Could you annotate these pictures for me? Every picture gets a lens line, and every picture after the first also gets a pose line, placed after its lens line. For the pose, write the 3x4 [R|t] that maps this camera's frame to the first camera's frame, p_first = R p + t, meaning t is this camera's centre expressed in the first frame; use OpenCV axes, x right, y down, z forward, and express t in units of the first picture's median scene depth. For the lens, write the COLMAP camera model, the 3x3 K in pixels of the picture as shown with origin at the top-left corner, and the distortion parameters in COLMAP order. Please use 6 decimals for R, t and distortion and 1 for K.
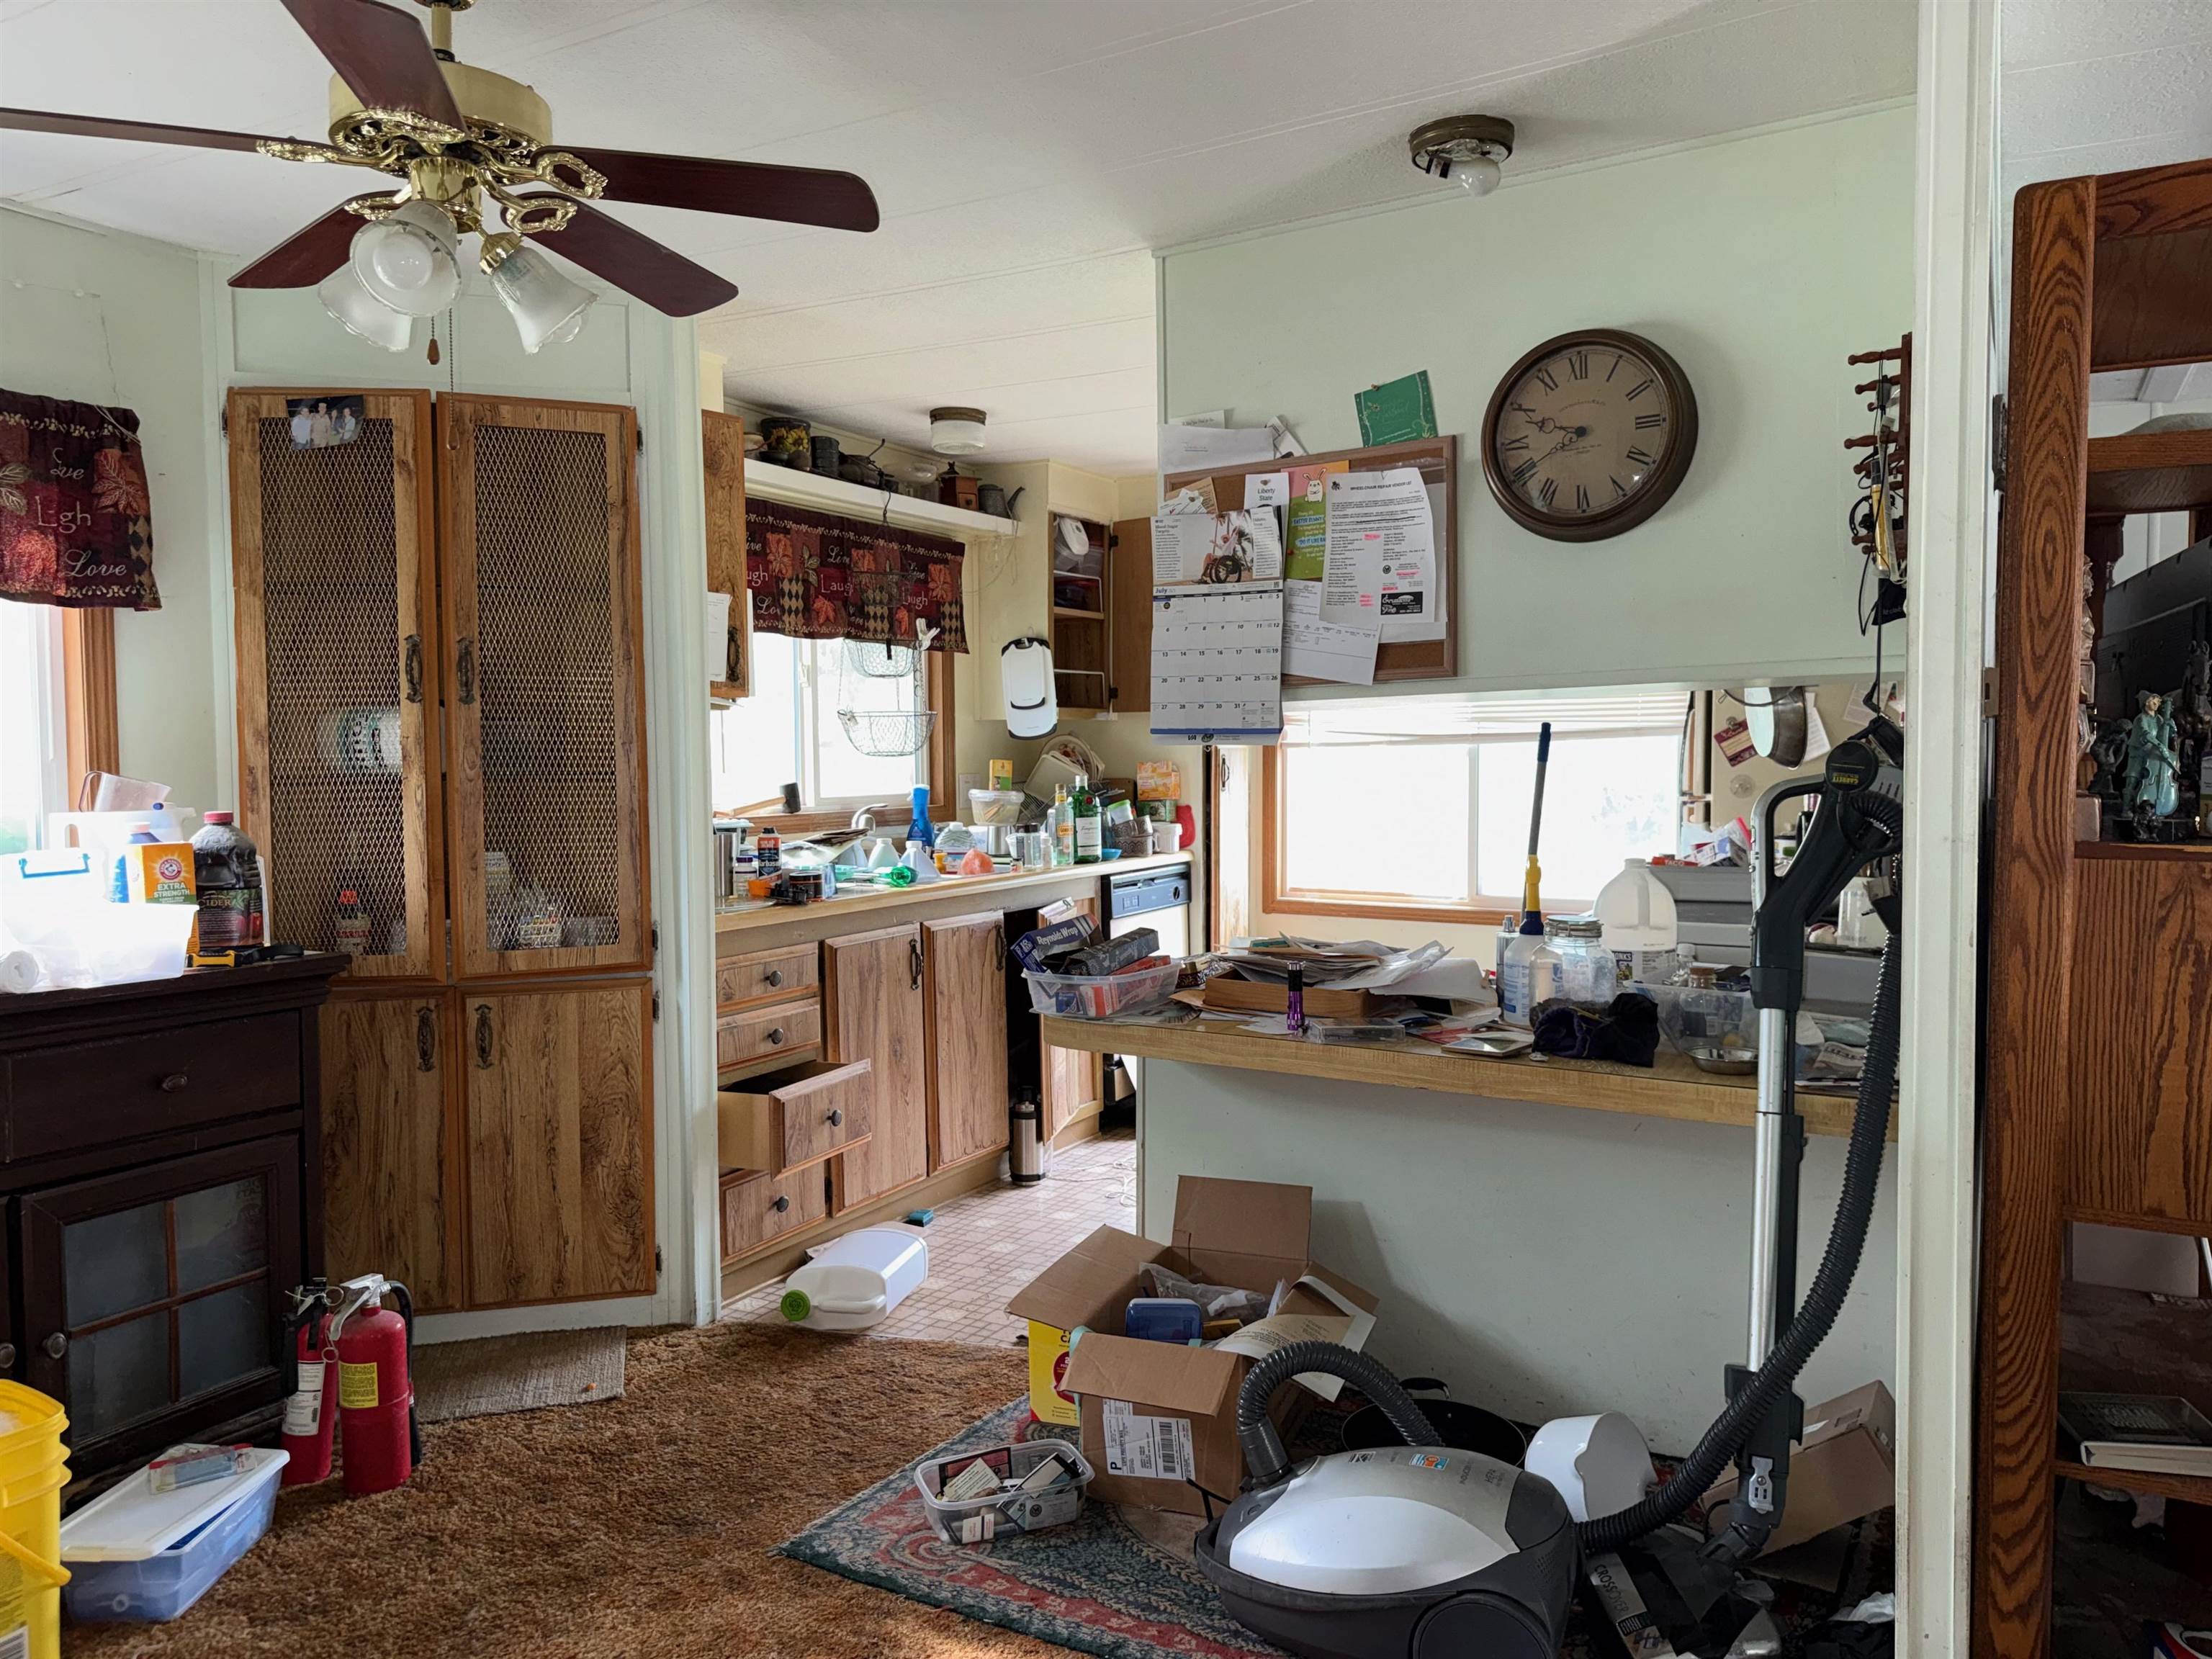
lens RADIAL K [[1571.5, 0, 1110.5], [0, 1571.5, 823.0], [0, 0, 1]] dist [0.045062, -0.054447]
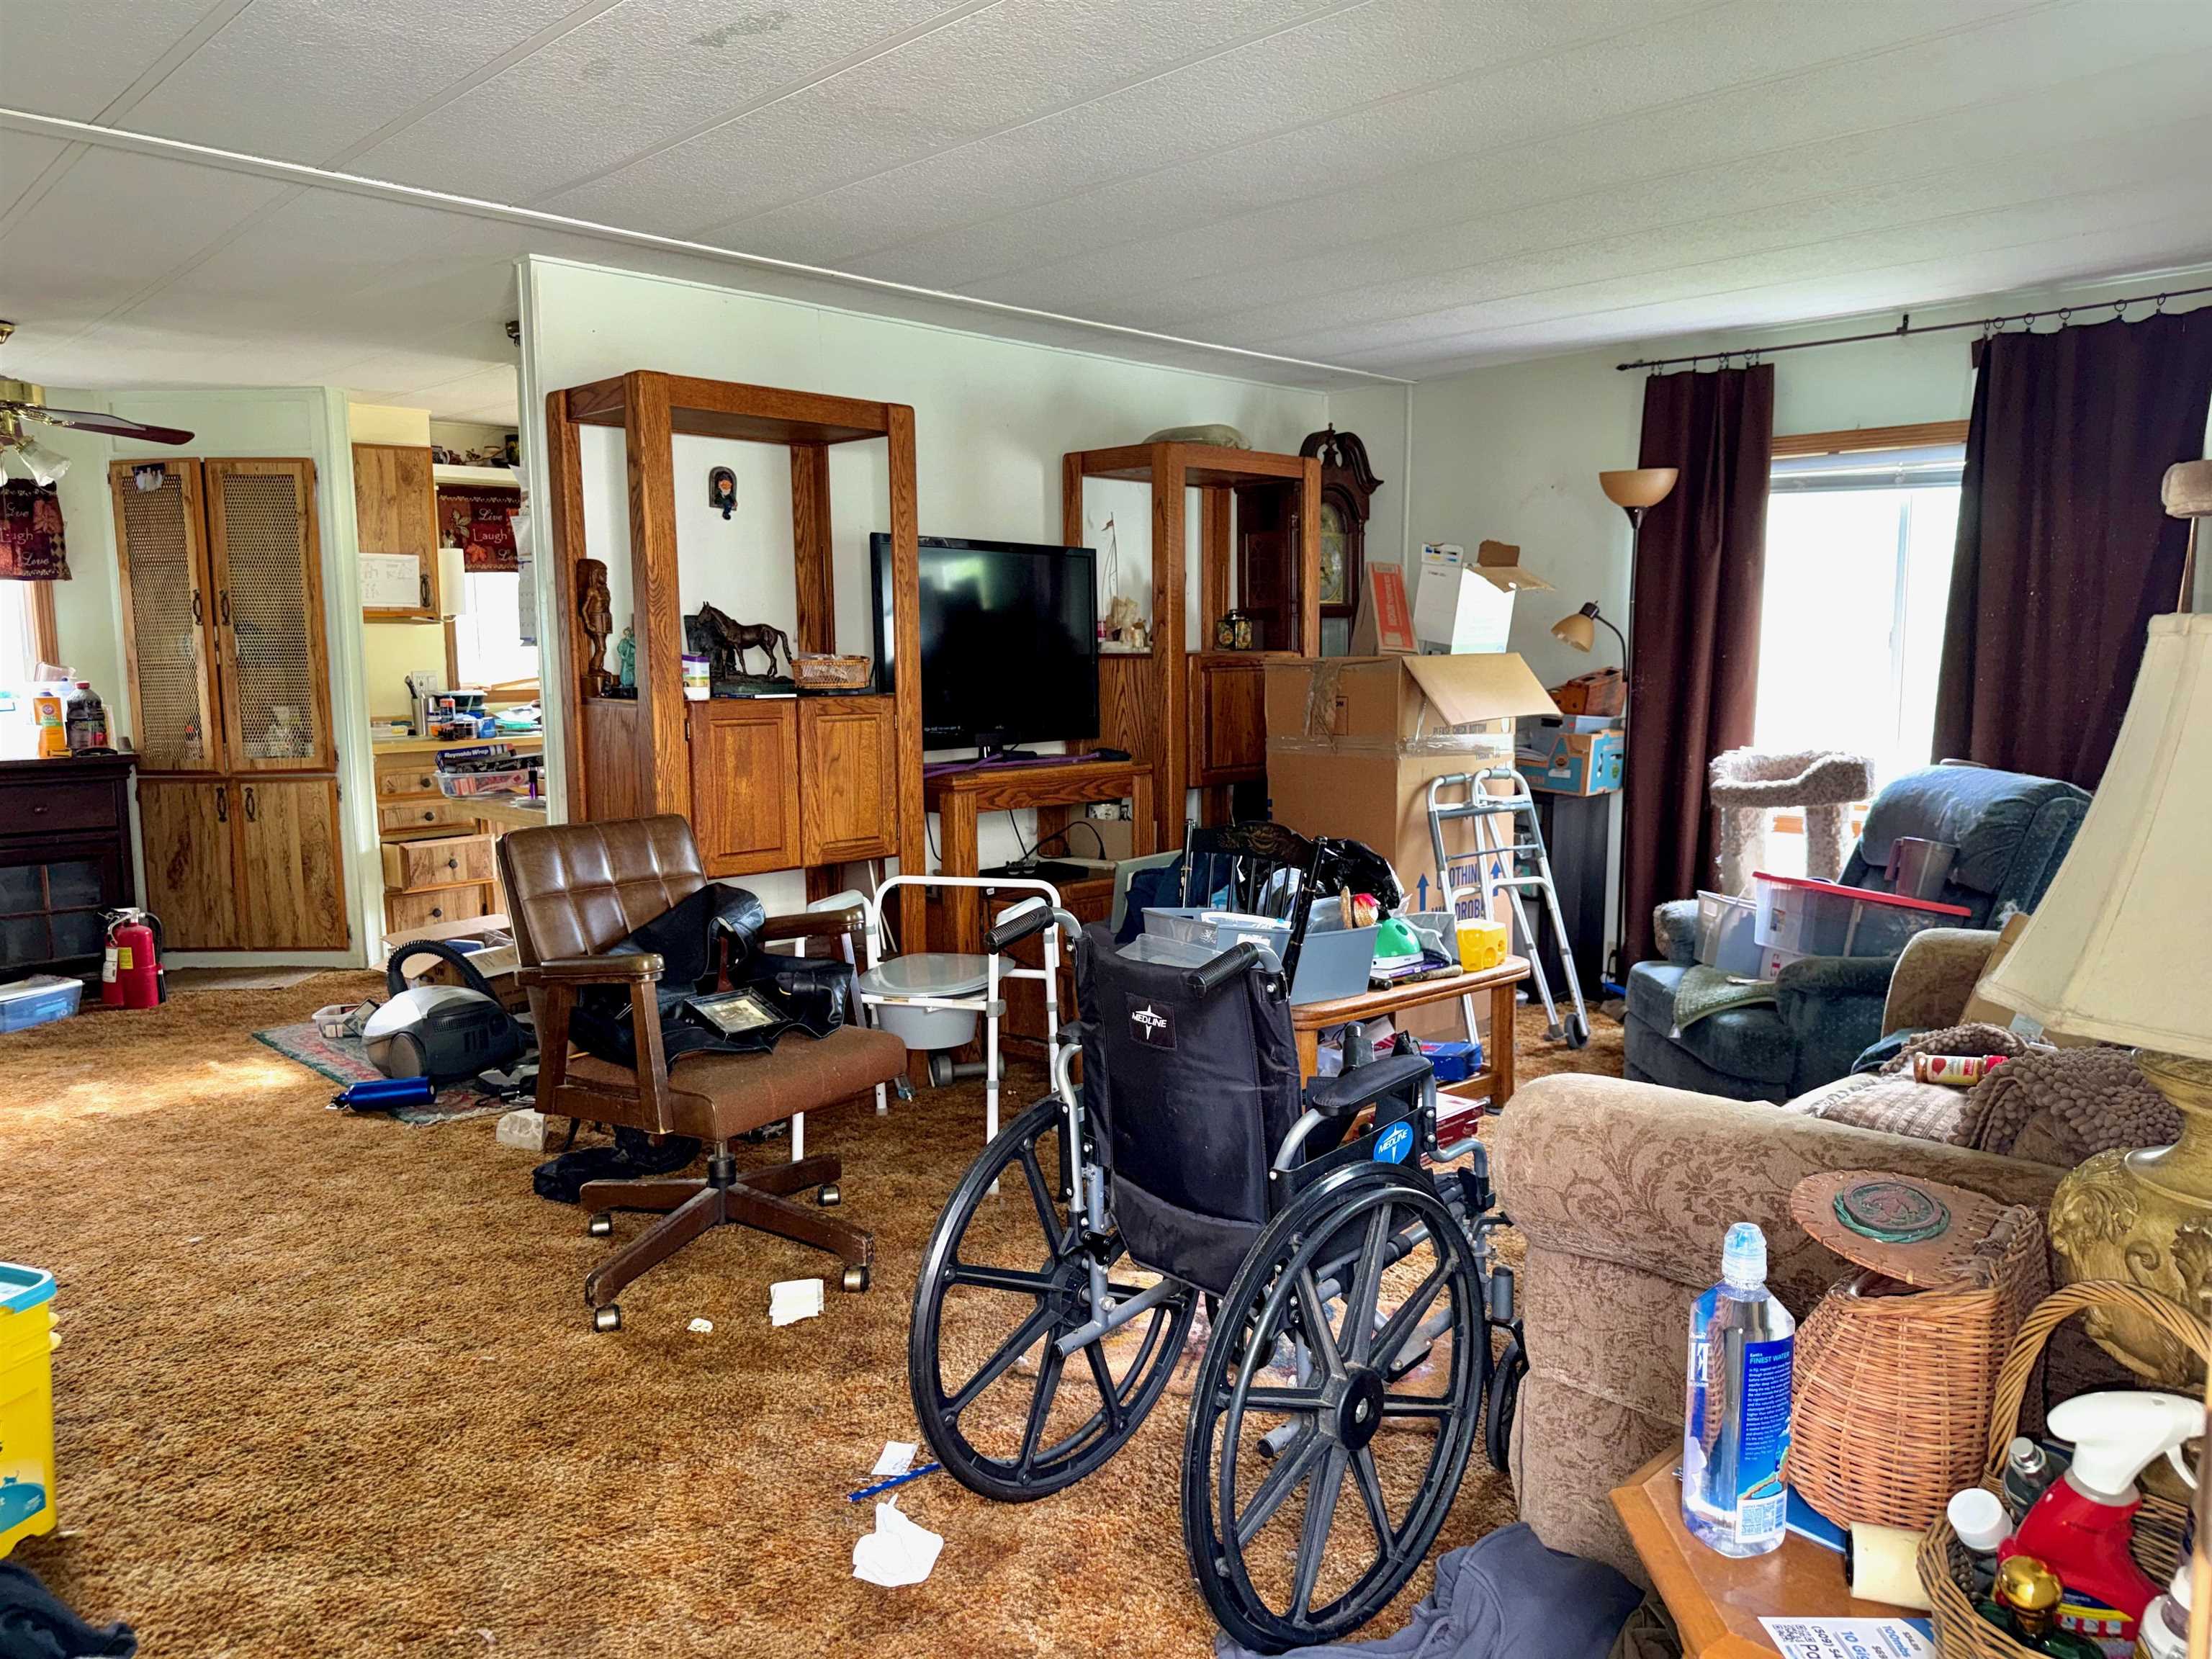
lens RADIAL K [[1597.1, 0, 1142.7], [0, 1597.1, 836.2], [0, 0, 1]] dist [0.070629, -0.094072]
pose [[0.961448, 0.030241, -0.273318, 1.583934], [-0.008977, 0.996857, 0.078717, 0.017315], [0.274839, -0.073229, 0.958698, -0.754679]]
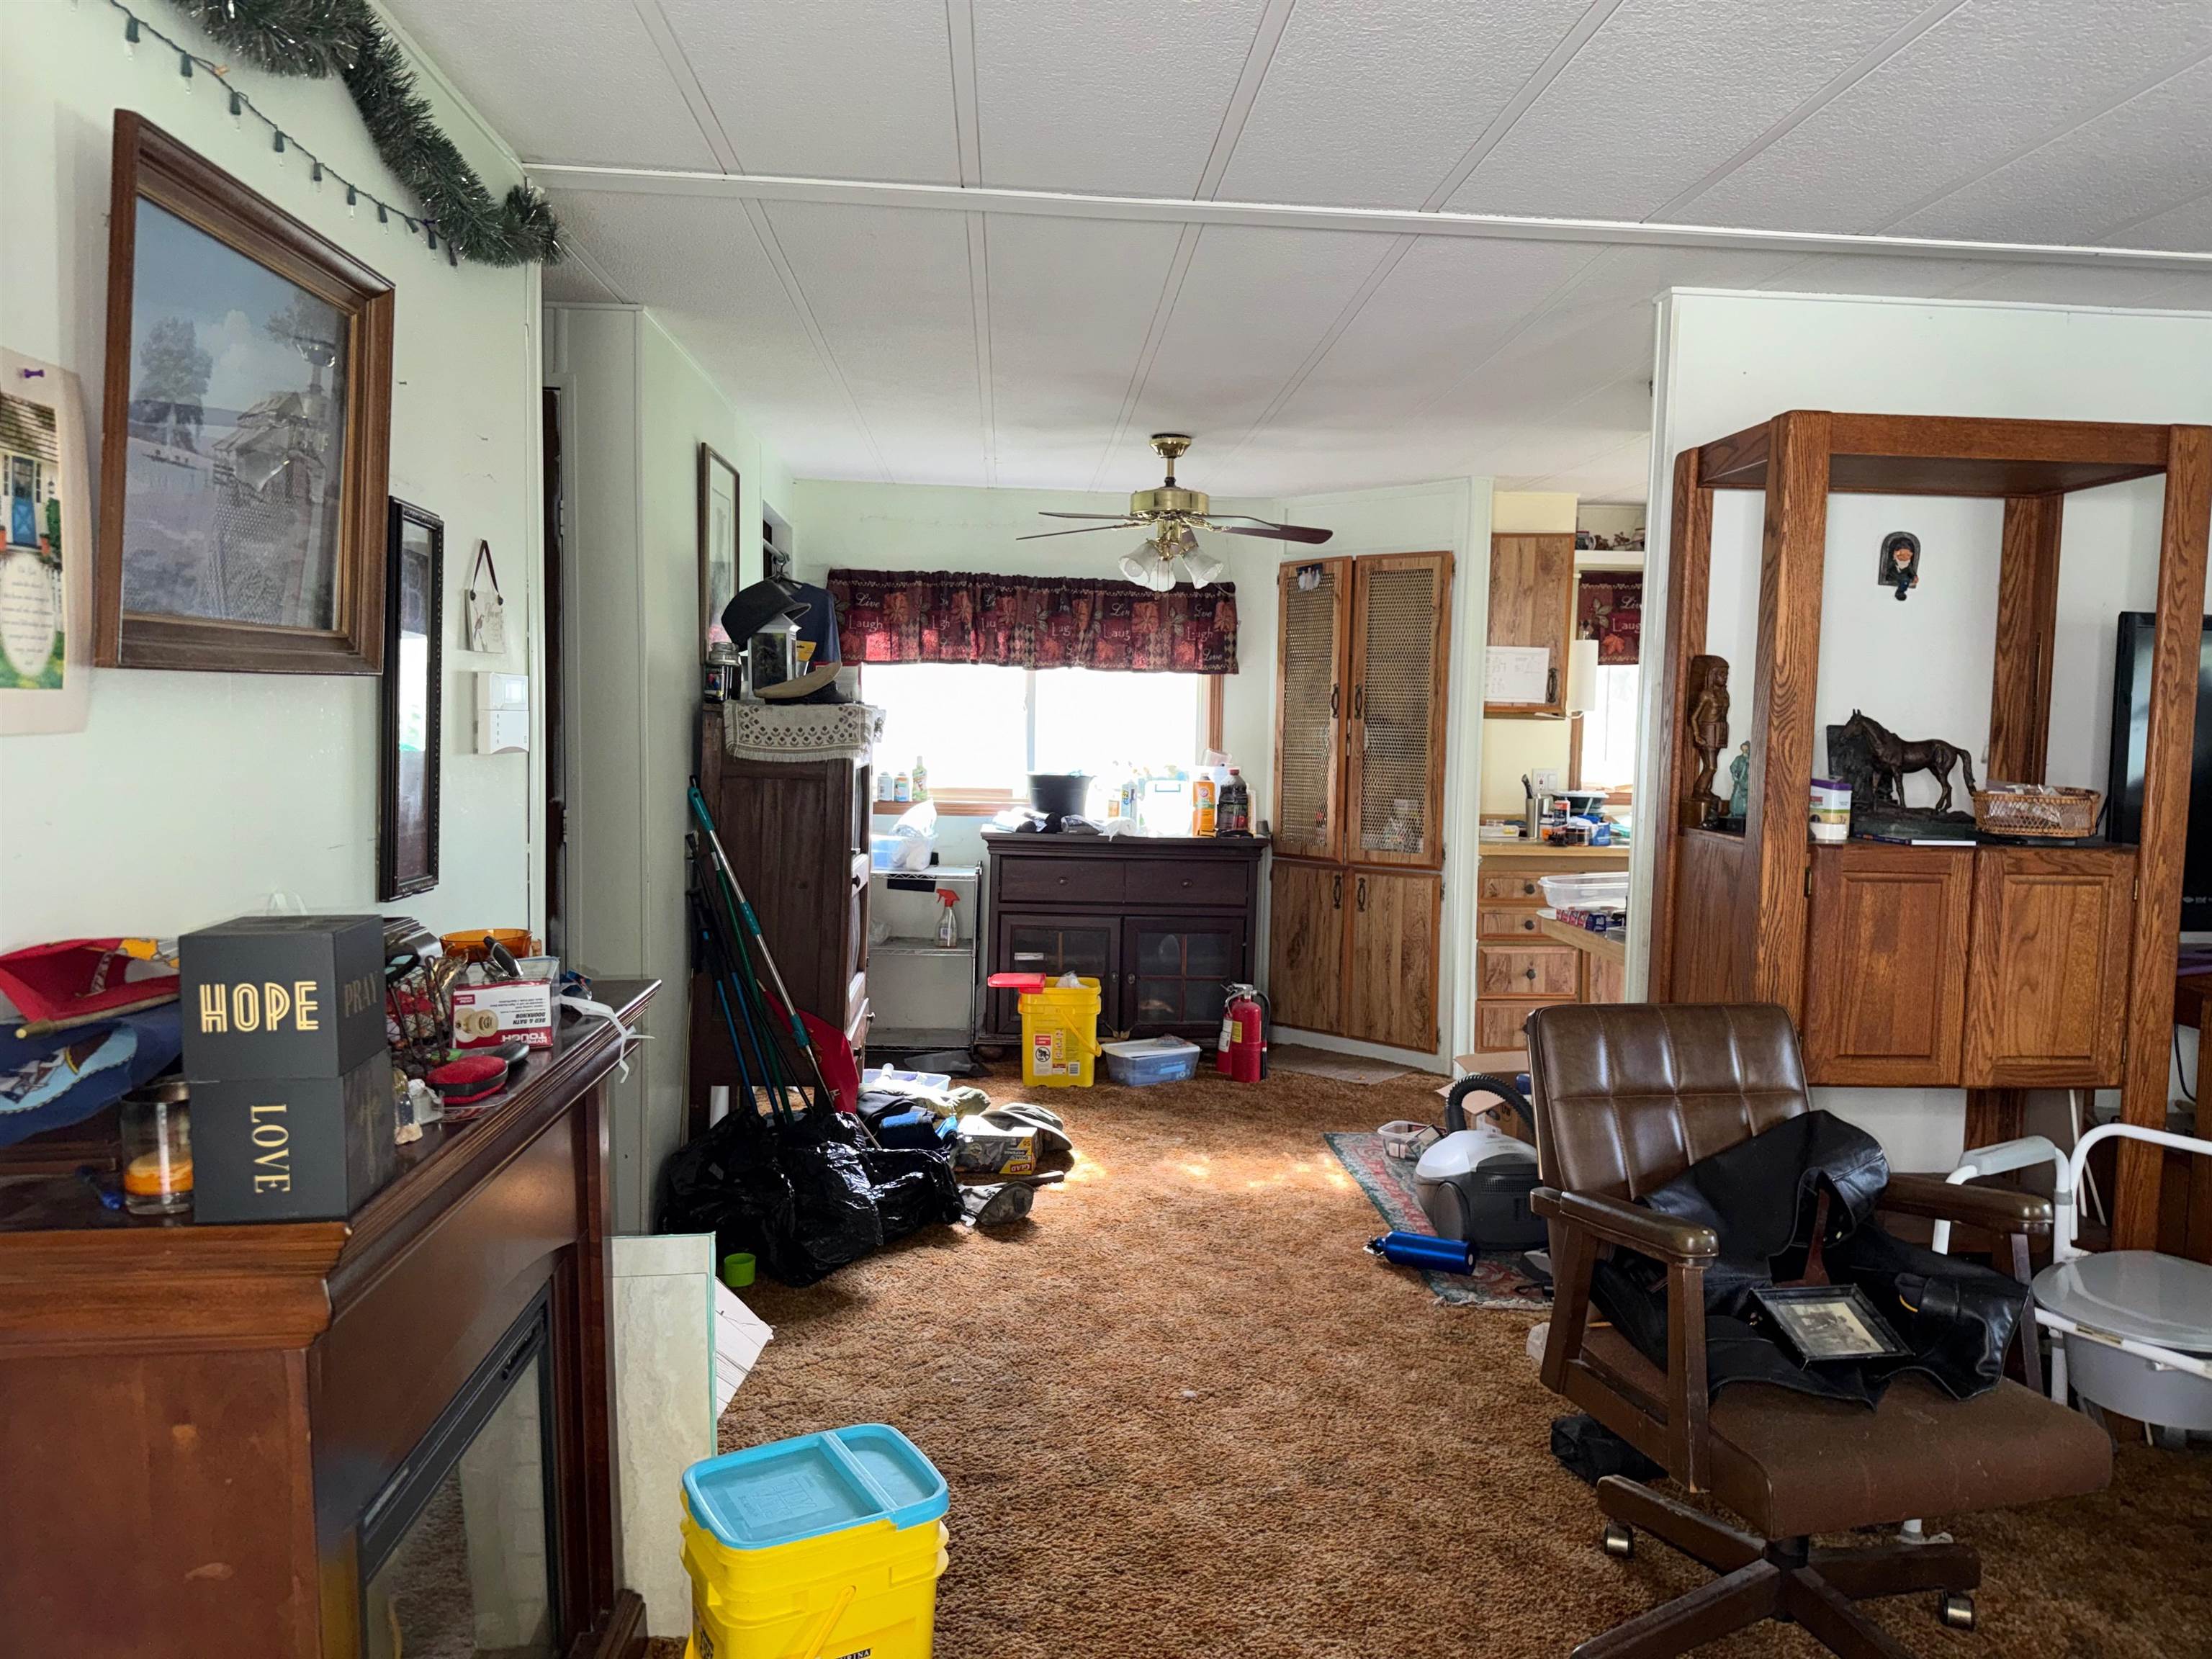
lens RADIAL K [[1579.2, 0, 1106.6], [0, 1579.2, 825.0], [0, 0, 1]] dist [0.123934, -0.196509]
pose [[0.545011, 0.074087, -0.835149, 1.405369], [-0.061072, 0.996950, 0.048585, -0.029436], [0.836202, 0.024525, 0.547874, -0.406446]]
